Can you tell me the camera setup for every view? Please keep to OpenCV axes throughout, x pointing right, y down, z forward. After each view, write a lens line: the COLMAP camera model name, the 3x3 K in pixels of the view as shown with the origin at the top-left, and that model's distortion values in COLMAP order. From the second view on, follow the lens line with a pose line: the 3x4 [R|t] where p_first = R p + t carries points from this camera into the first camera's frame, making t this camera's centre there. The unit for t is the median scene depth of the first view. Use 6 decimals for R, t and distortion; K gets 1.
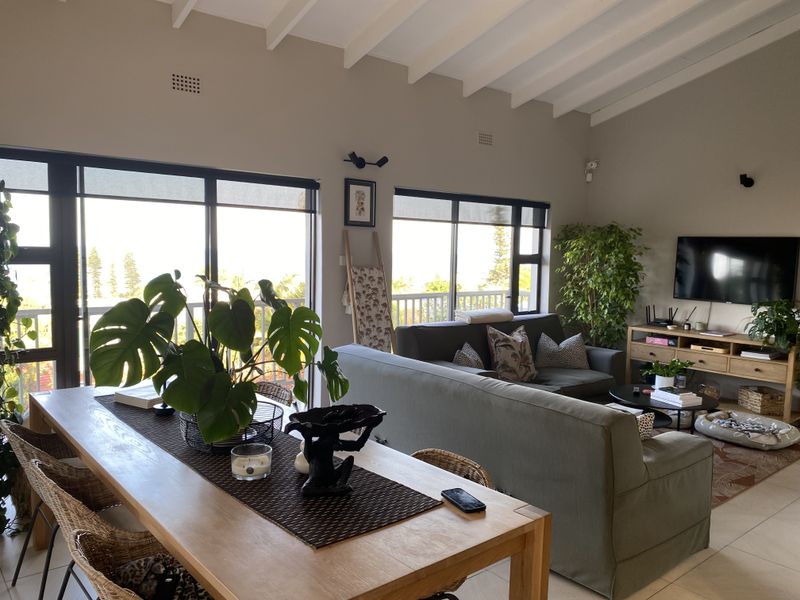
lens RADIAL K [[604.8, 0, 397.5], [0, 604.8, 297.9], [0, 0, 1]] dist [-0.015825, -0.004398]
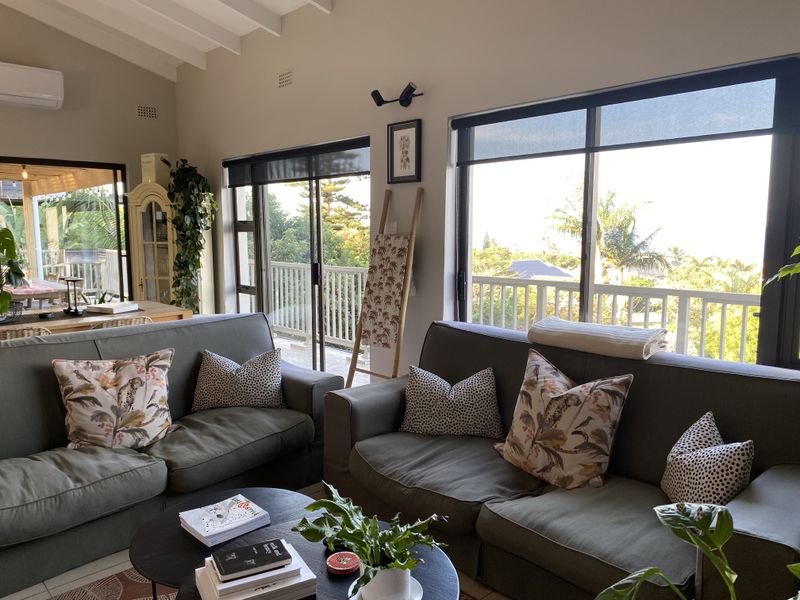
lens RADIAL K [[604.8, 0, 400.4], [0, 604.8, 300.2], [0, 0, 1]] dist [-0.015825, -0.004398]
pose [[0.062913, 0.113619, -0.991530, 0.833921], [-0.045954, 0.992775, 0.110846, -0.061343], [0.996960, 0.038592, 0.067680, 1.083850]]
